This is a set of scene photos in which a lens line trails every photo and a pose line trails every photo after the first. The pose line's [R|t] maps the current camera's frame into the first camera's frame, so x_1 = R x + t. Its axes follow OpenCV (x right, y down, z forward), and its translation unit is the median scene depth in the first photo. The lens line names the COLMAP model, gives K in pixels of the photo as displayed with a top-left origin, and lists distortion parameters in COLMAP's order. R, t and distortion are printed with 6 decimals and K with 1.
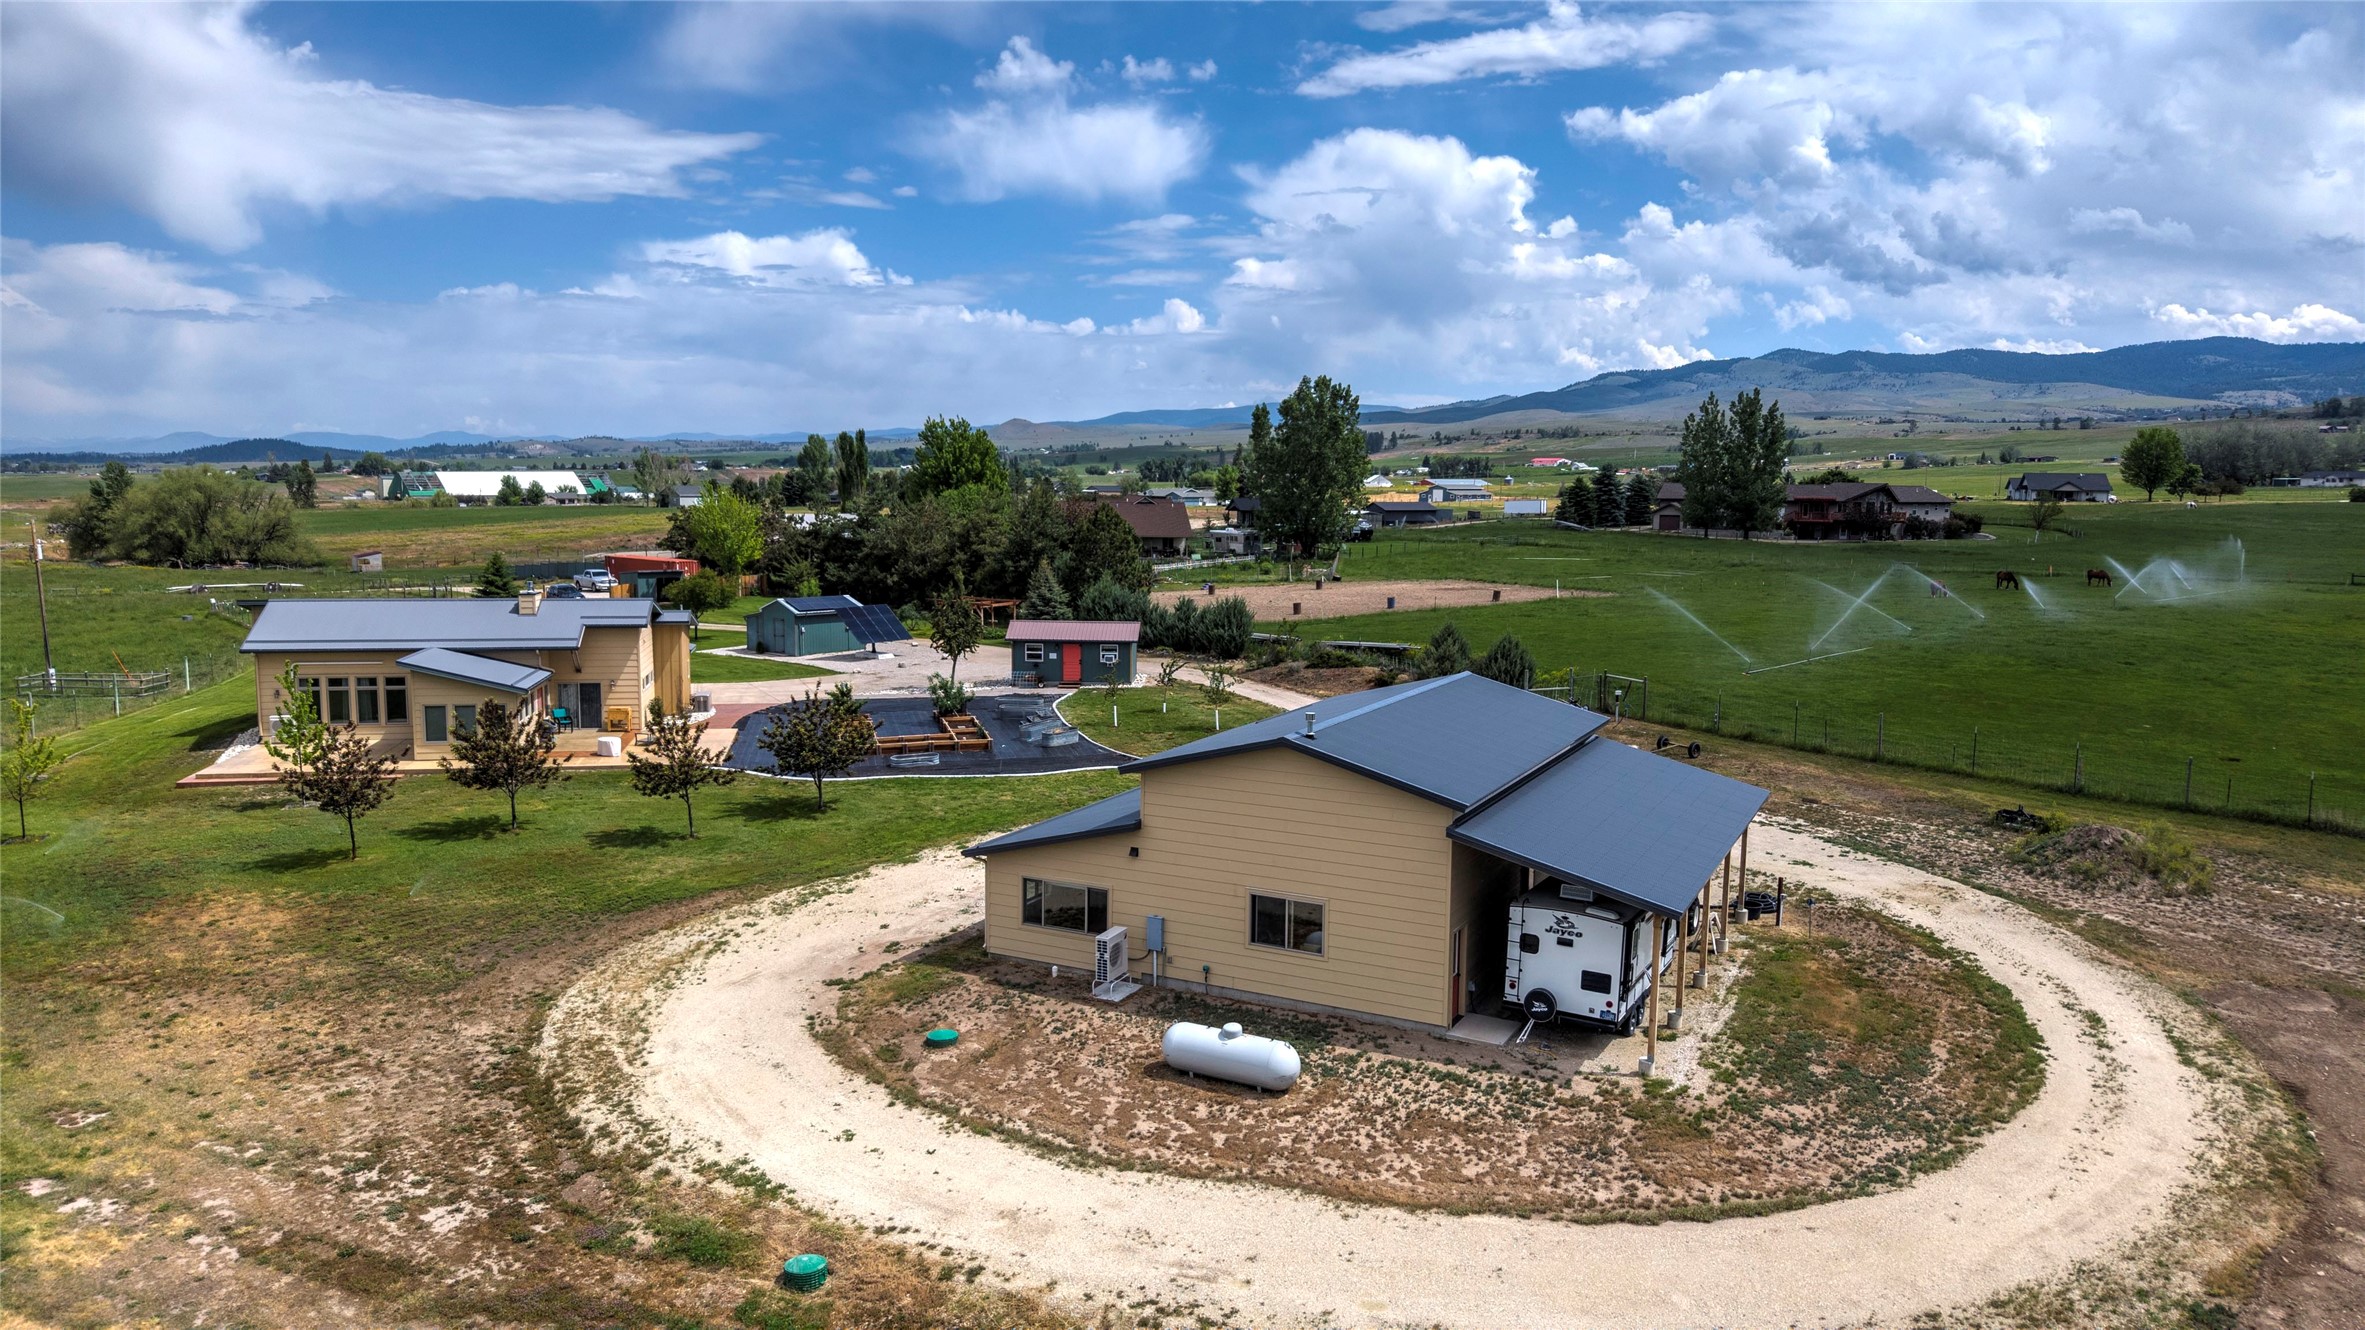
lens RADIAL K [[1578.8, 0, 1187.4], [0, 1578.8, 676.6], [0, 0, 1]] dist [0.026767, -0.031351]
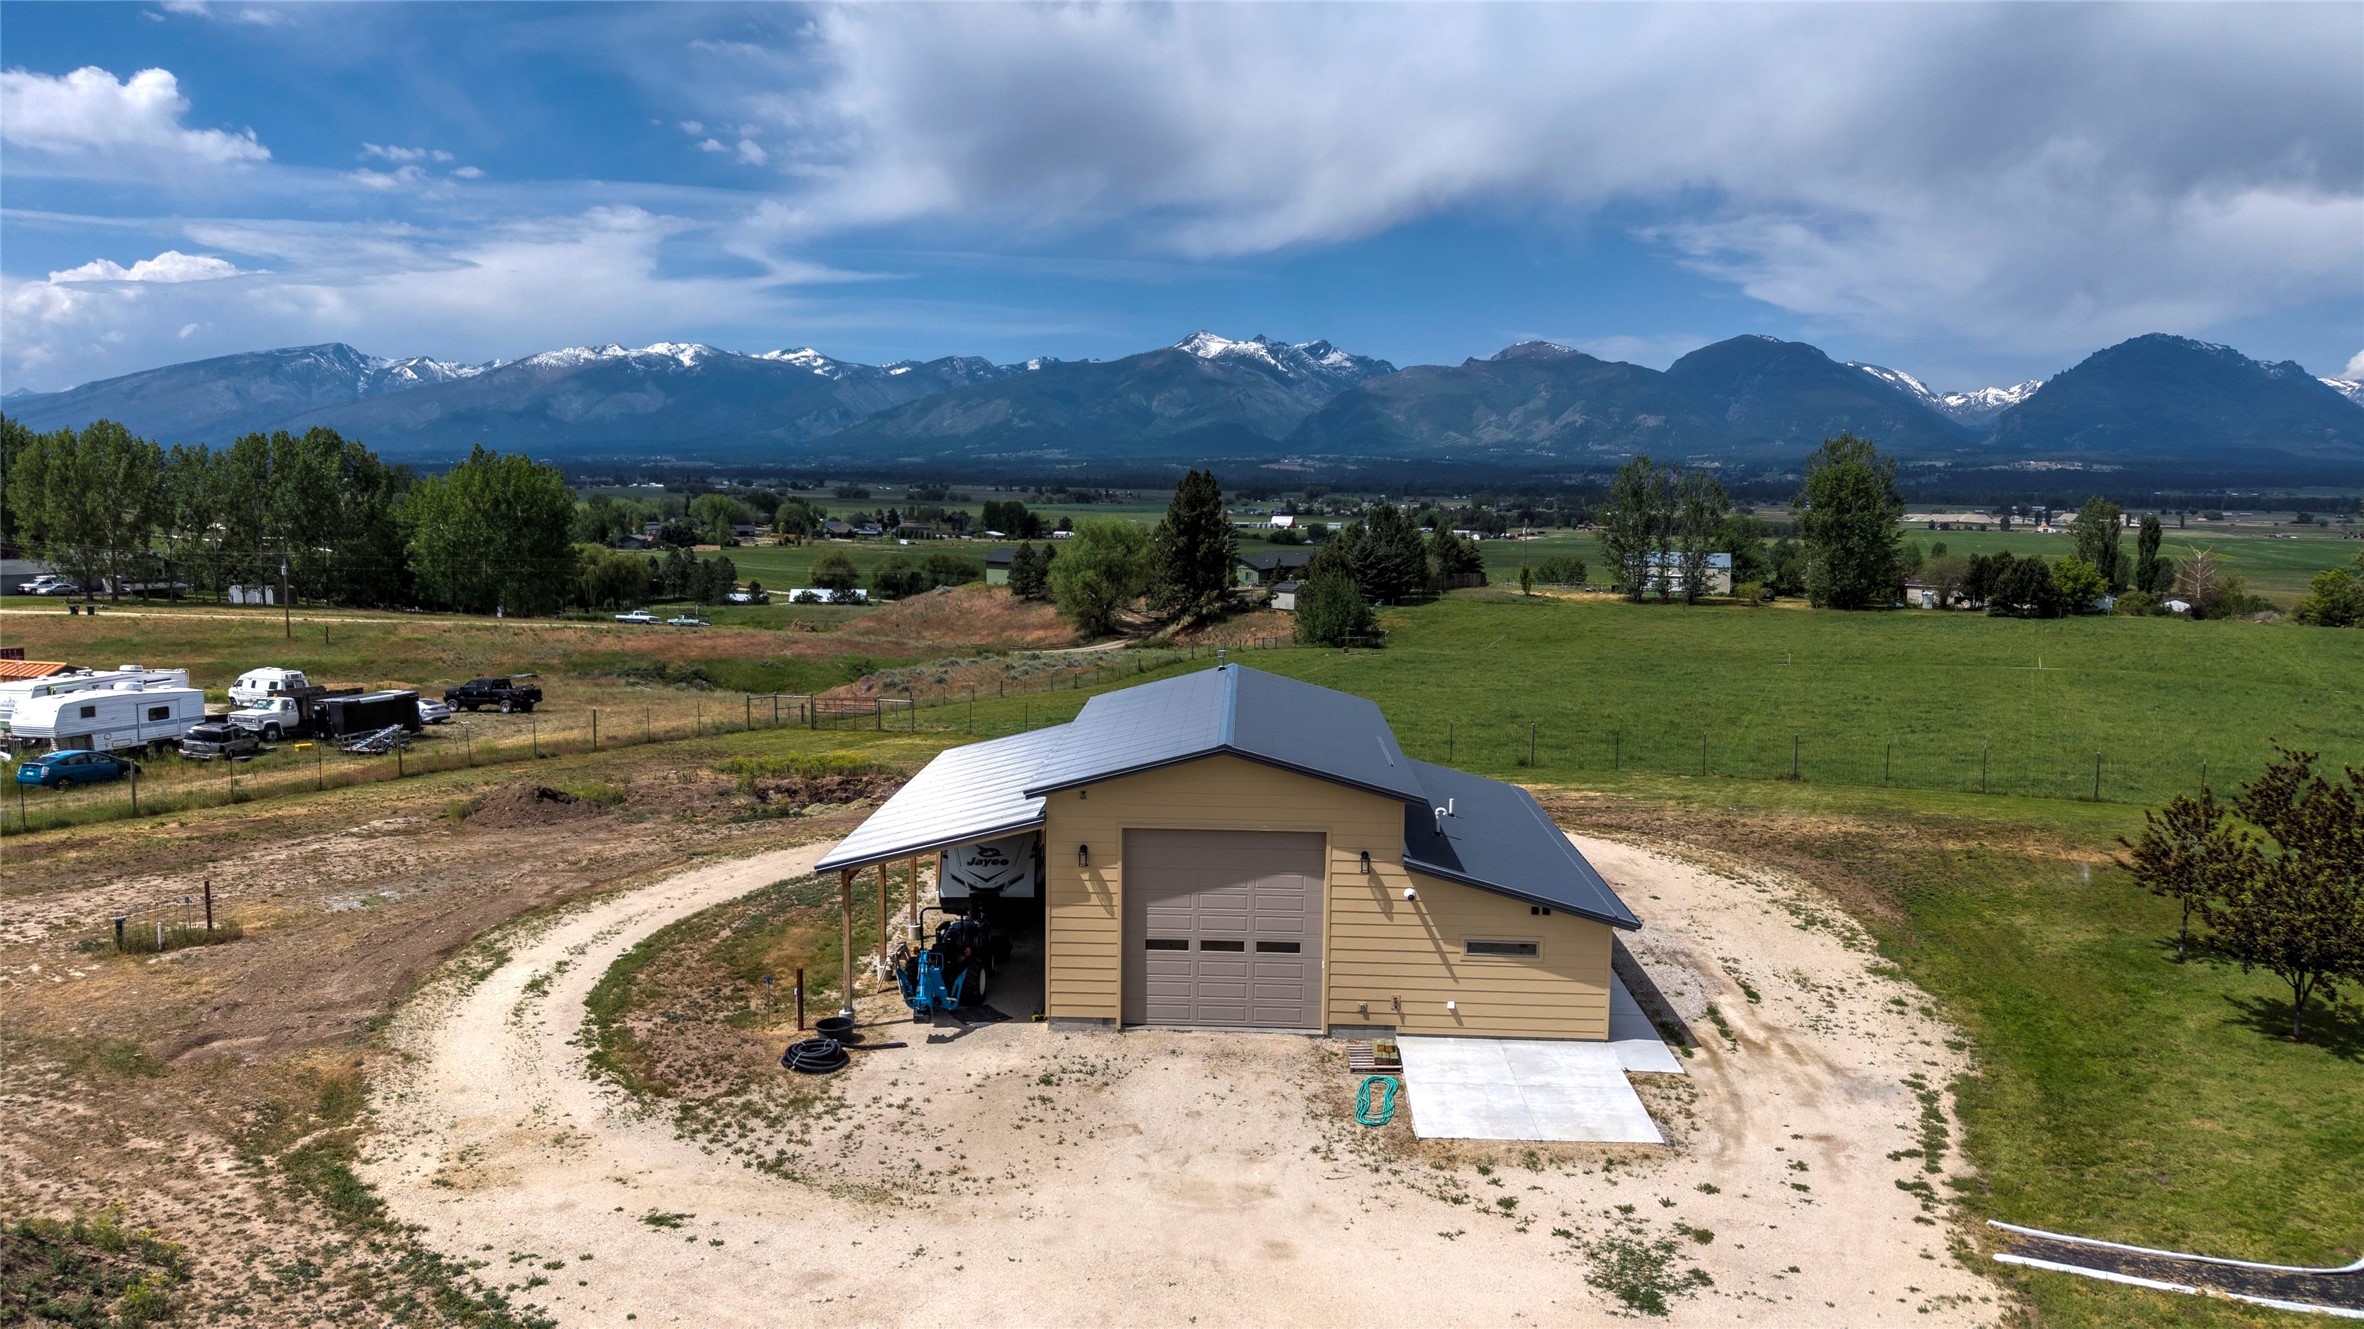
lens RADIAL K [[1578.1, 0, 1178.9], [0, 1578.1, 660.3], [0, 0, 1]] dist [0.026767, -0.031351]
pose [[-0.912652, 0.026633, -0.407869, 0.031750], [-0.072535, 0.971483, 0.225740, -0.012953], [0.402250, 0.235607, -0.884694, 0.106042]]
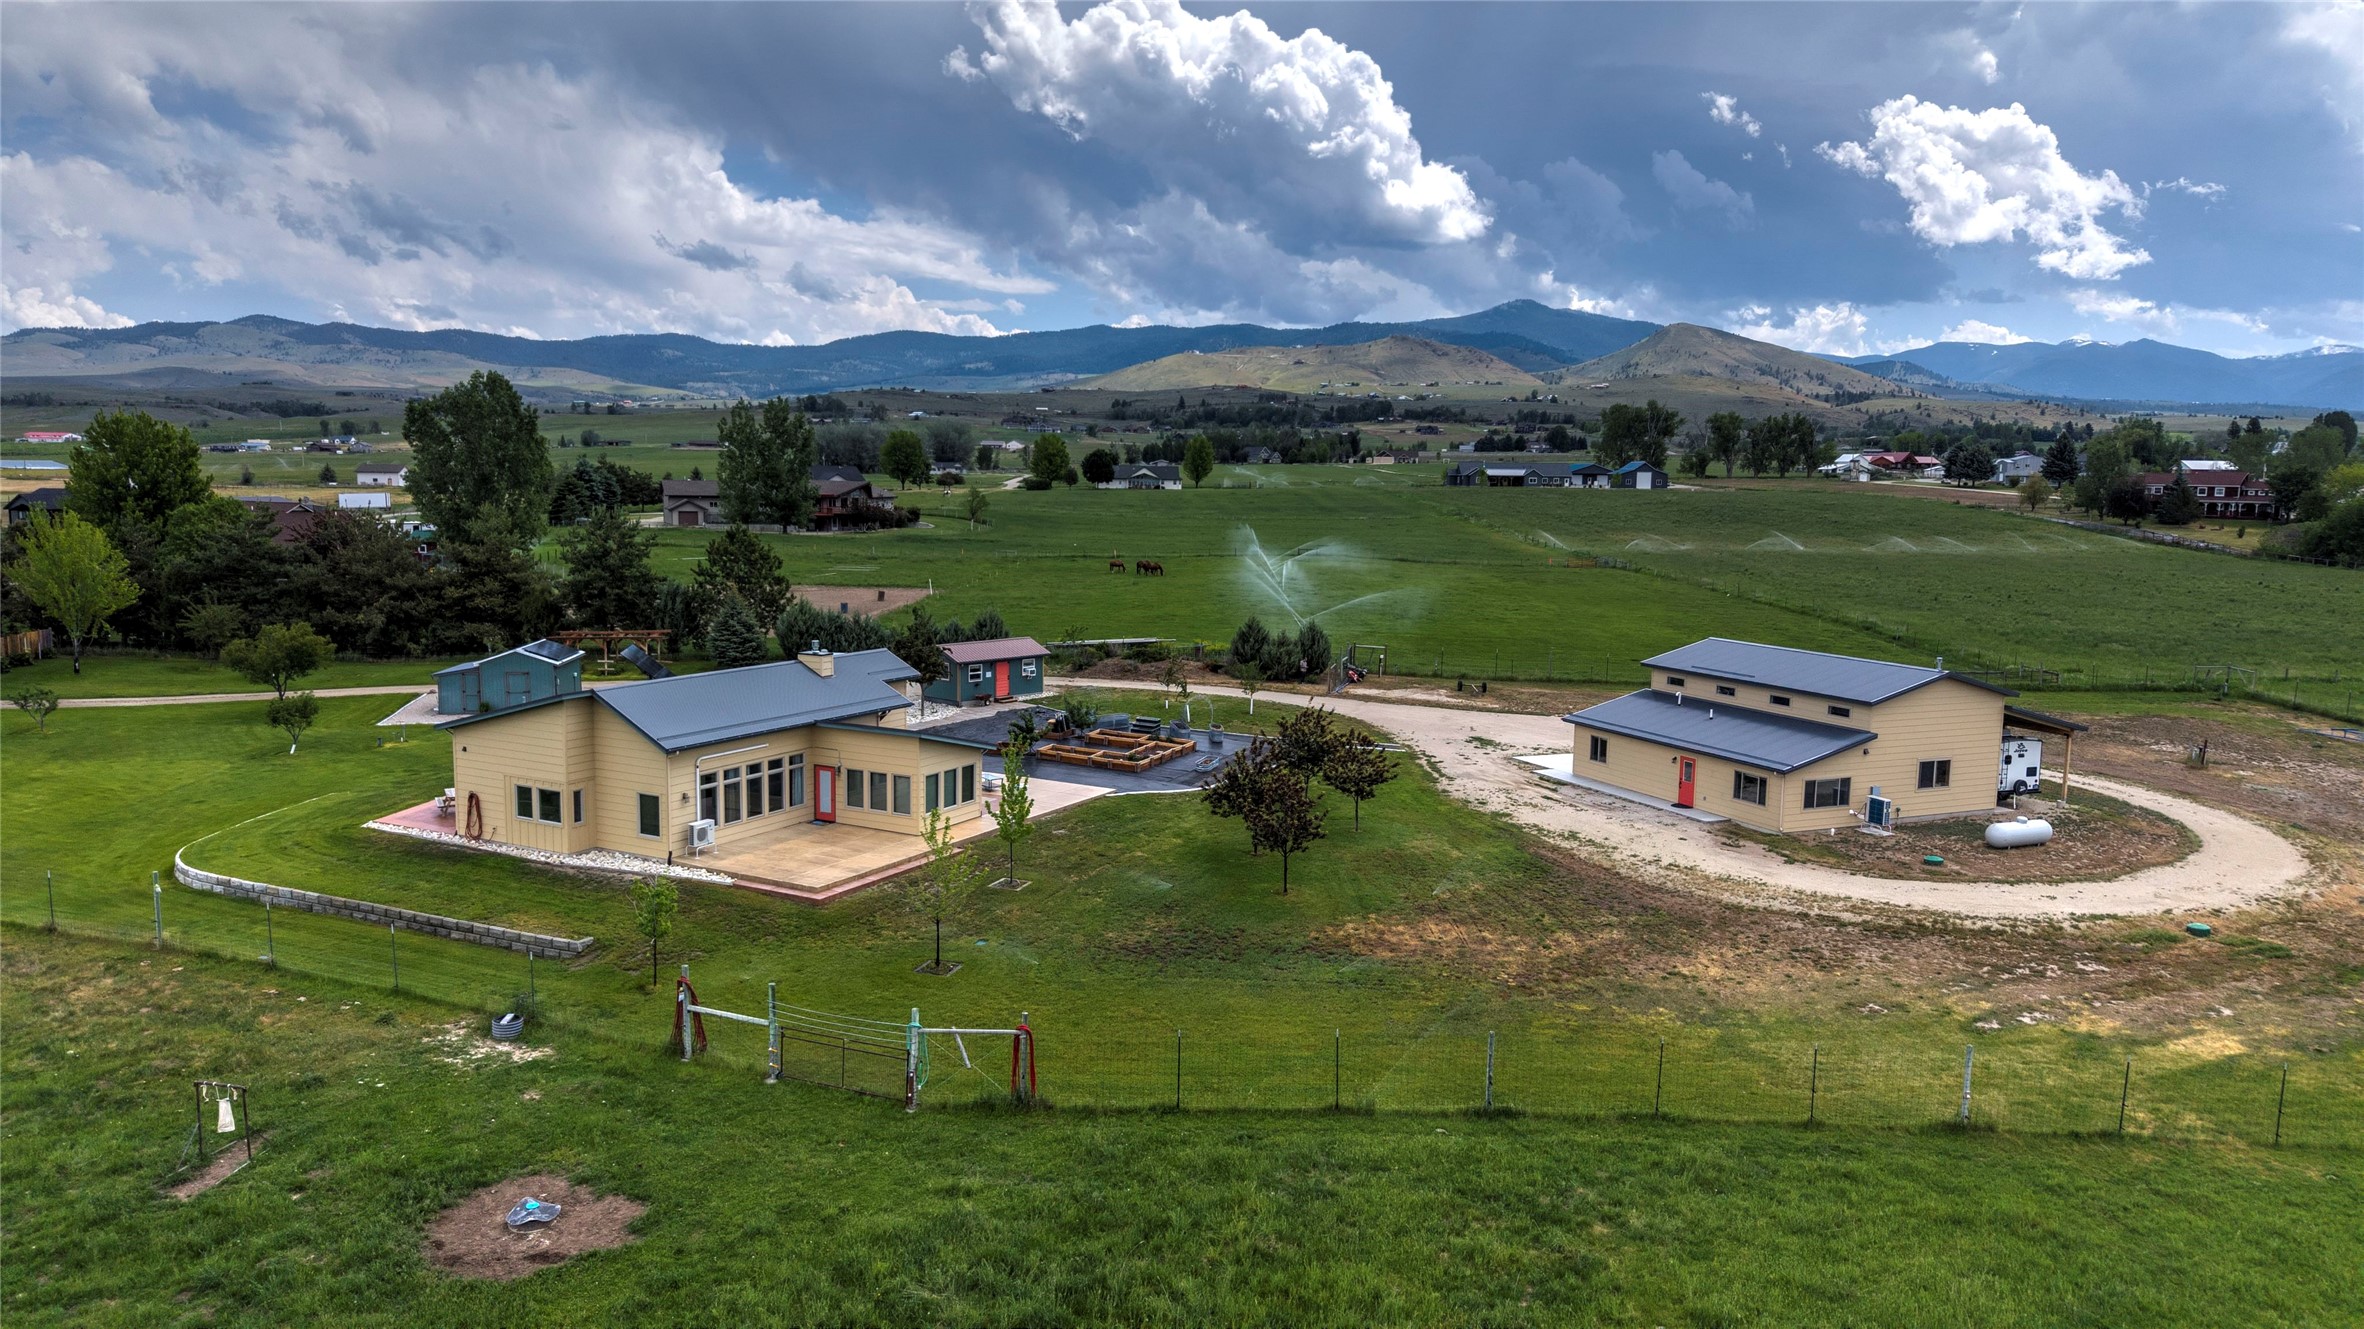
lens RADIAL K [[1578.1, 0, 1186.2], [0, 1578.1, 682.1], [0, 0, 1]] dist [0.026767, -0.031351]
pose [[0.636362, -0.102510, 0.764549, -0.095125], [0.089804, 0.994236, 0.058560, -0.006832], [-0.766145, 0.031394, 0.641900, 0.024146]]
